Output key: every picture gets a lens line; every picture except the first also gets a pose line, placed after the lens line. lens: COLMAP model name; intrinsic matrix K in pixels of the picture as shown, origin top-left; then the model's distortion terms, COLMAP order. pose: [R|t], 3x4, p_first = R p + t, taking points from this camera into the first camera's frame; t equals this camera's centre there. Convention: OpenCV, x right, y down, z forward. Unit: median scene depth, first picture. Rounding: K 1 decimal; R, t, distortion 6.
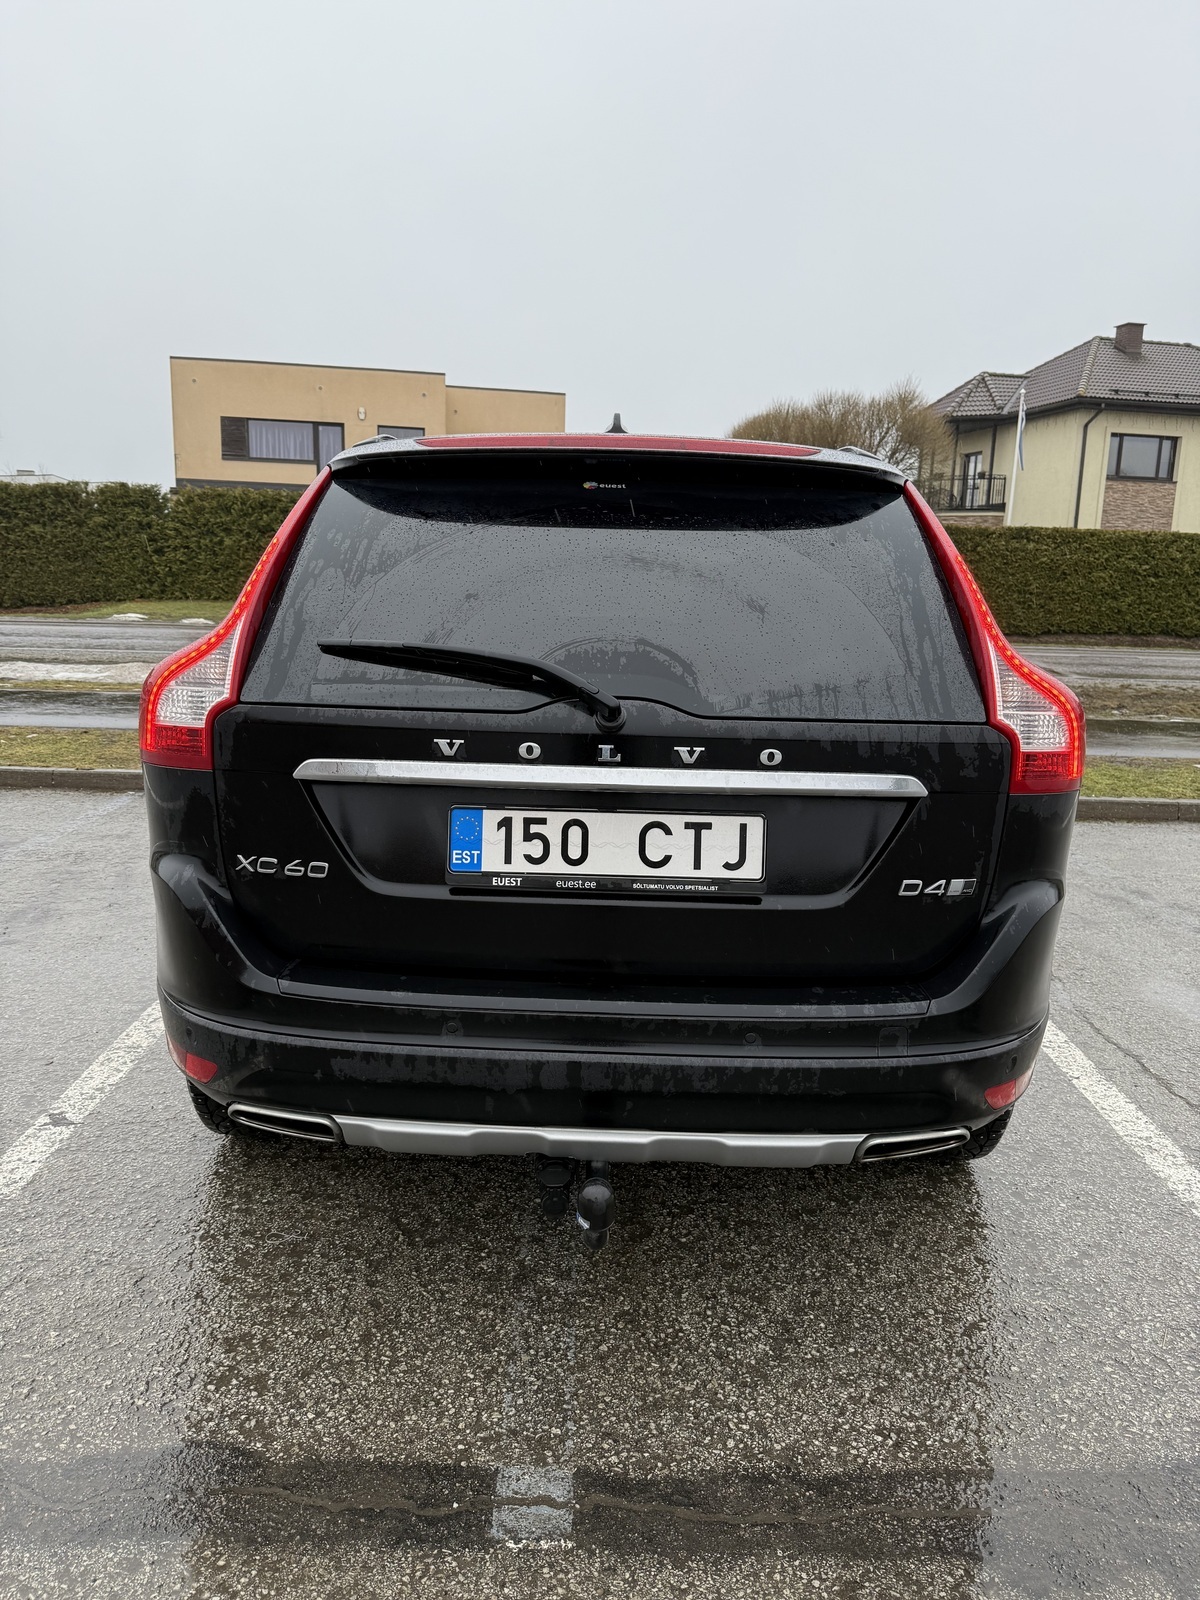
lens RADIAL K [[1134.9, 0, 596.6], [0, 1134.9, 803.3], [0, 0, 1]] dist [0.034625, -0.049034]
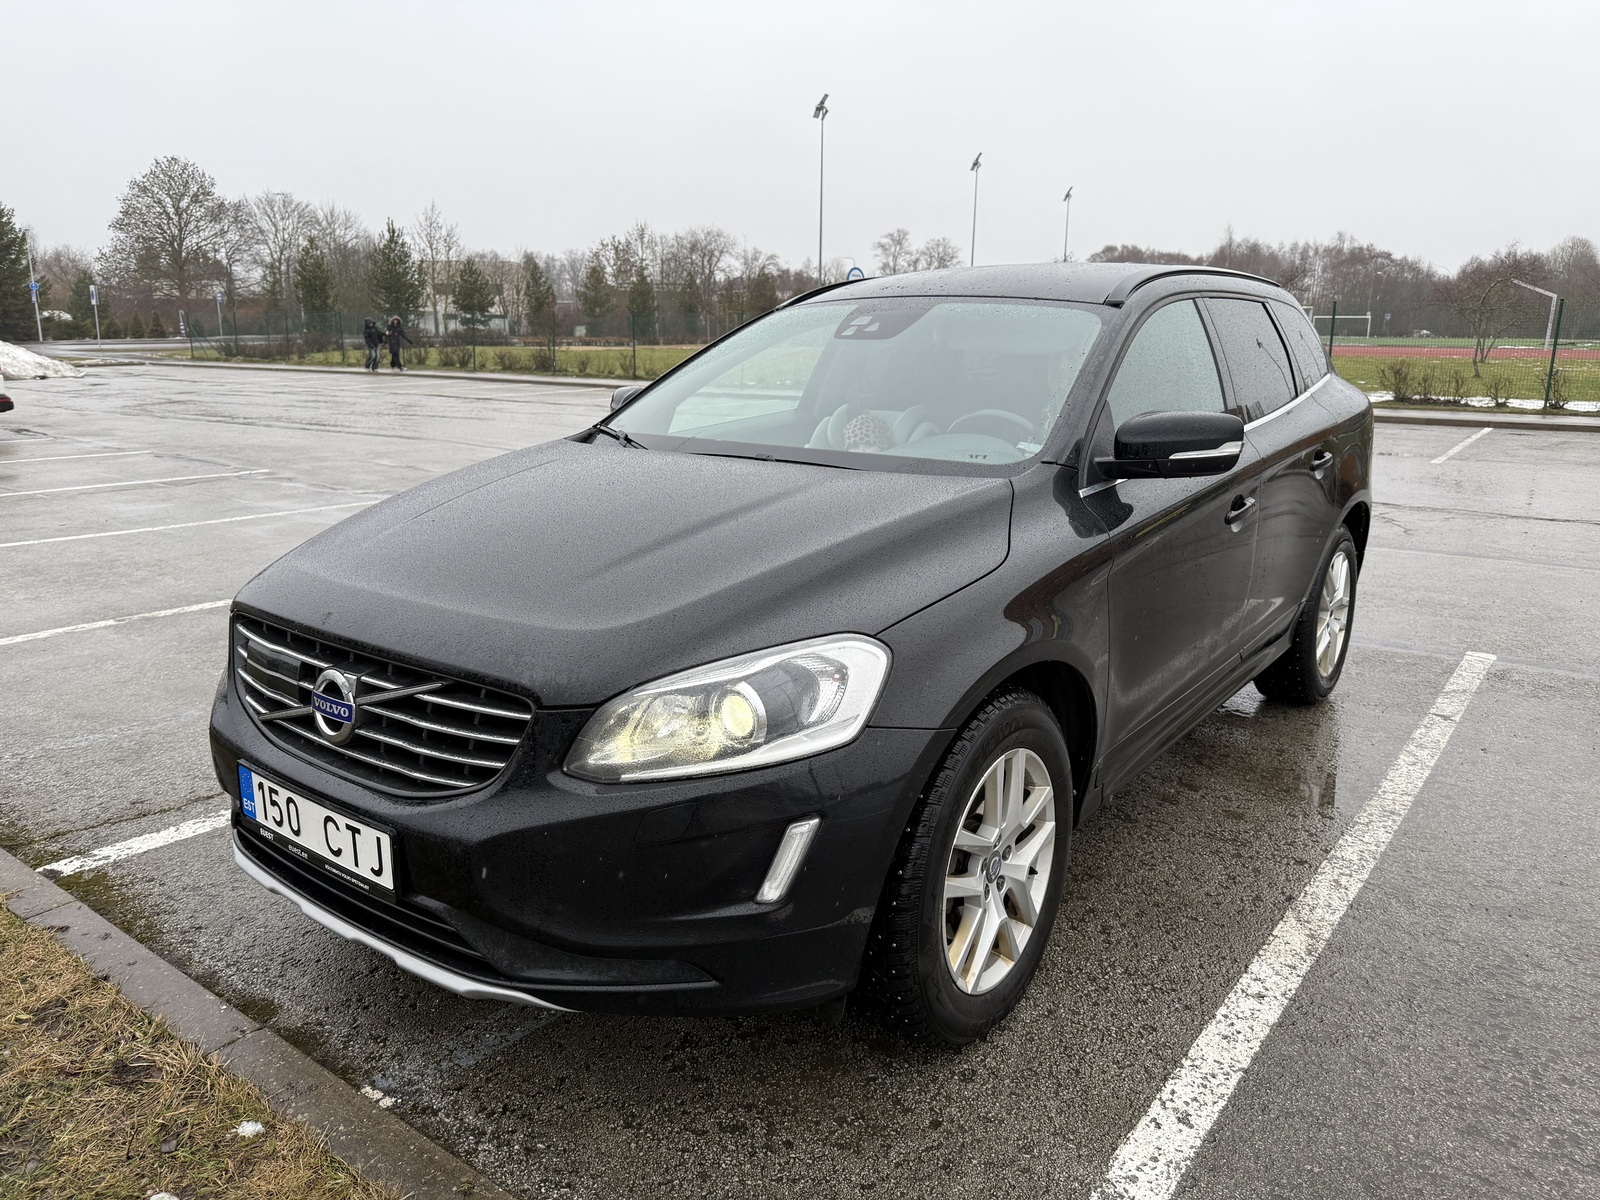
lens RADIAL K [[1134.9, 0, 808.5], [0, 1134.9, 601.7], [0, 0, 1]] dist [0.034625, -0.049034]
pose [[-0.803339, -0.170321, 0.570646, -0.054477], [0.090922, 0.911916, 0.400178, -0.048944], [-0.588540, 0.373363, -0.717092, 0.220274]]
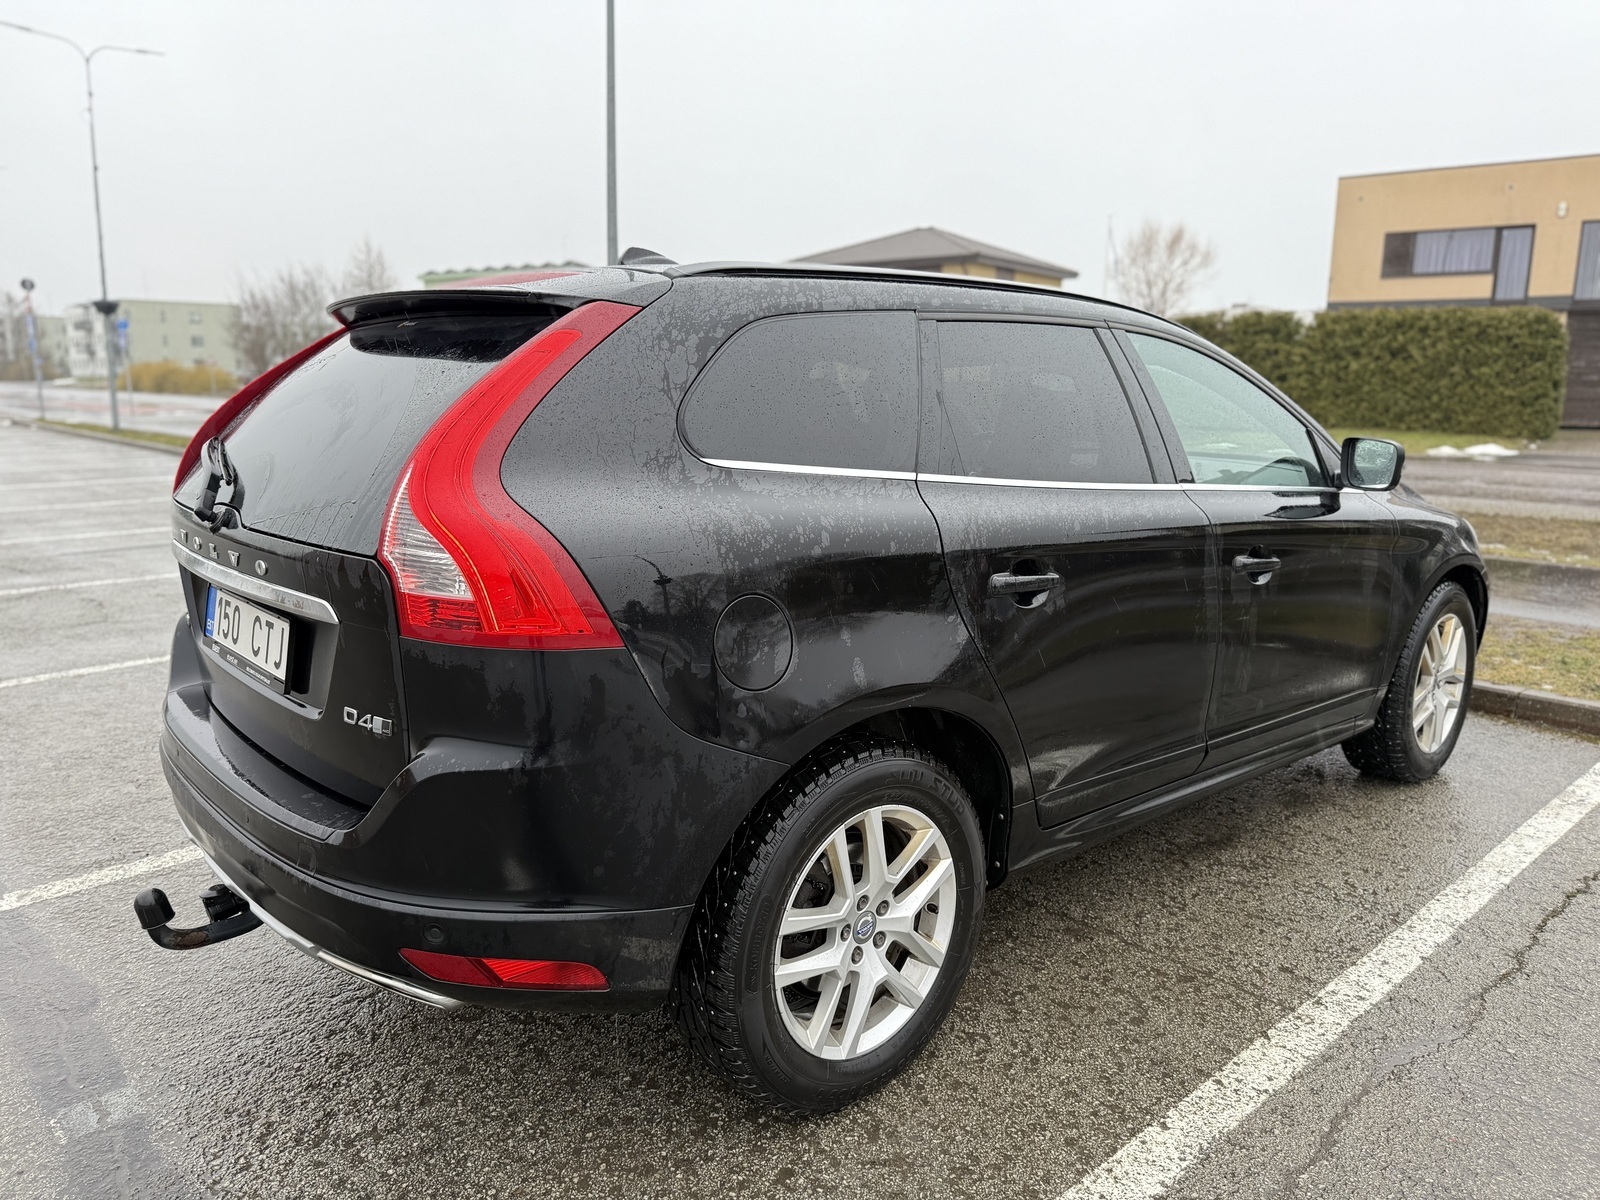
lens RADIAL K [[1134.9, 0, 801.6], [0, 1134.9, 604.6], [0, 0, 1]] dist [0.034625, -0.049034]
pose [[0.672647, 0.120413, -0.730100, 0.072386], [-0.136414, 0.989939, 0.037589, -0.006544], [0.727281, 0.074312, 0.682305, 0.034237]]
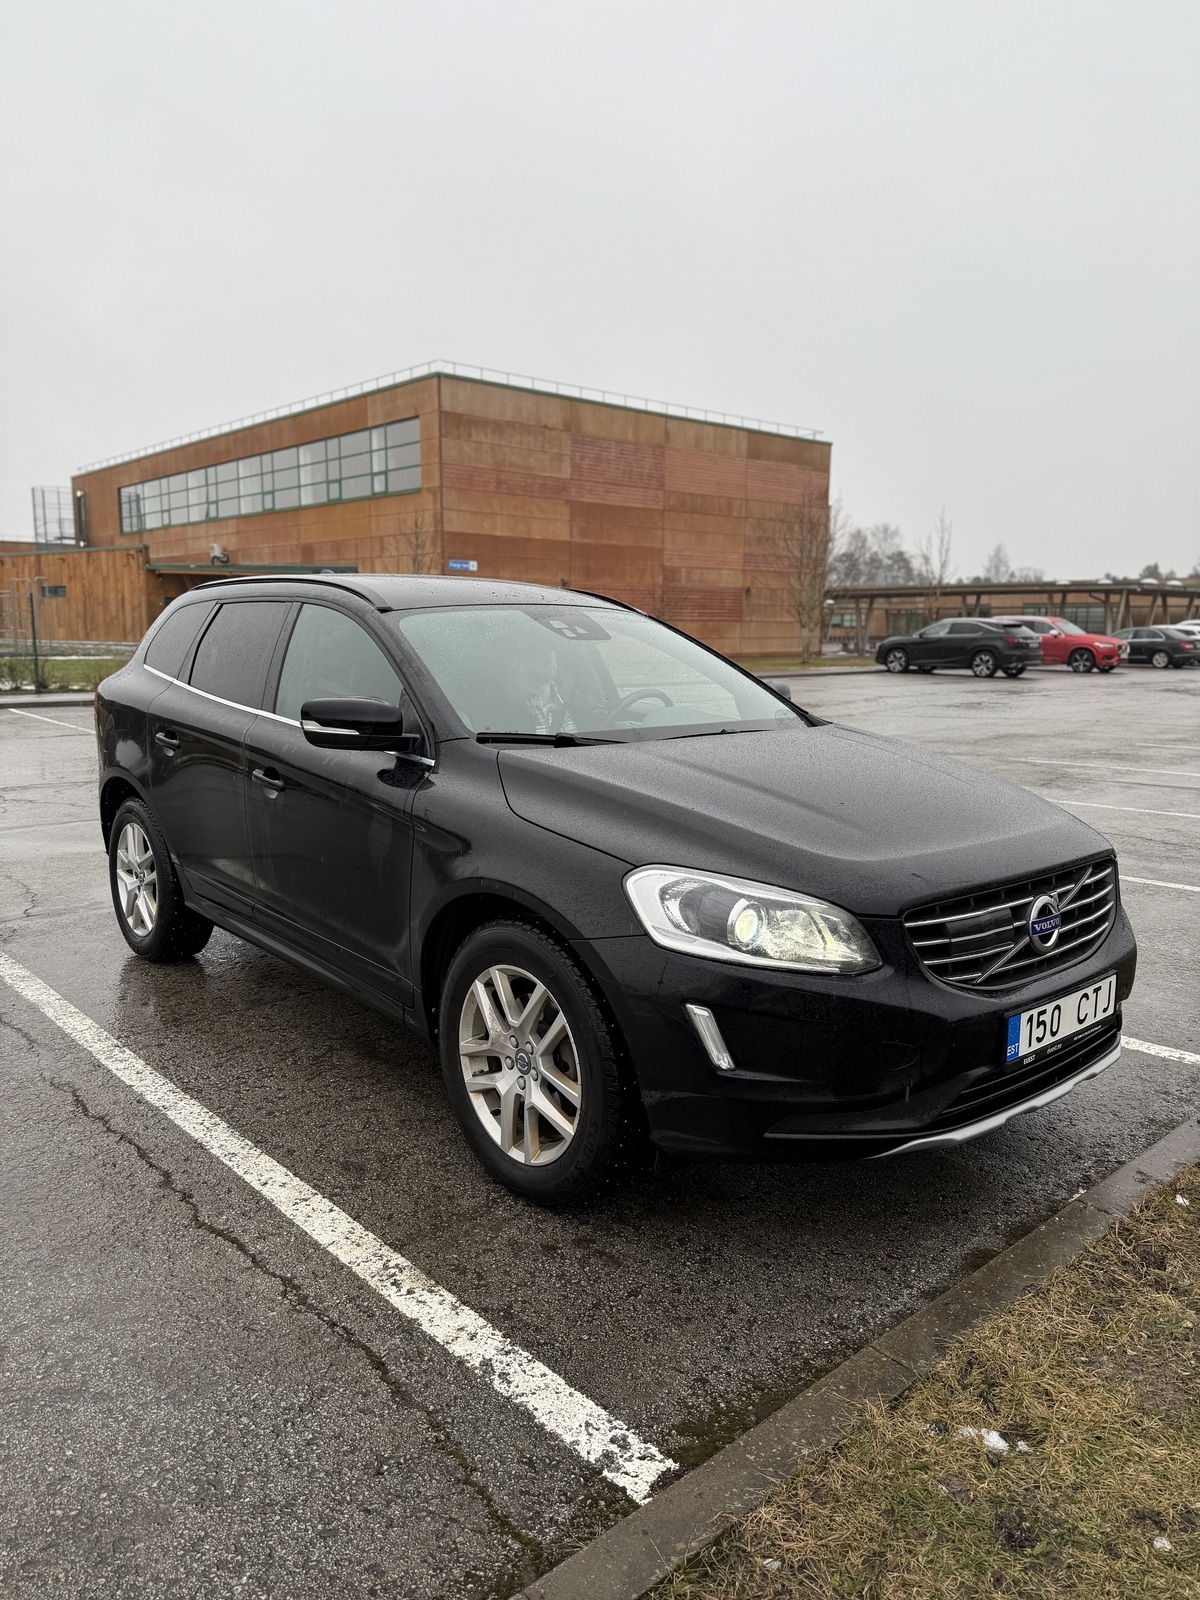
lens RADIAL K [[1134.9, 0, 600.6], [0, 1134.9, 799.4], [0, 0, 1]] dist [0.034625, -0.049034]
pose [[-0.750223, 0.081006, -0.656204, 0.080422], [-0.149562, 0.945951, 0.287765, -0.048052], [0.644047, 0.314031, -0.697558, 0.226495]]
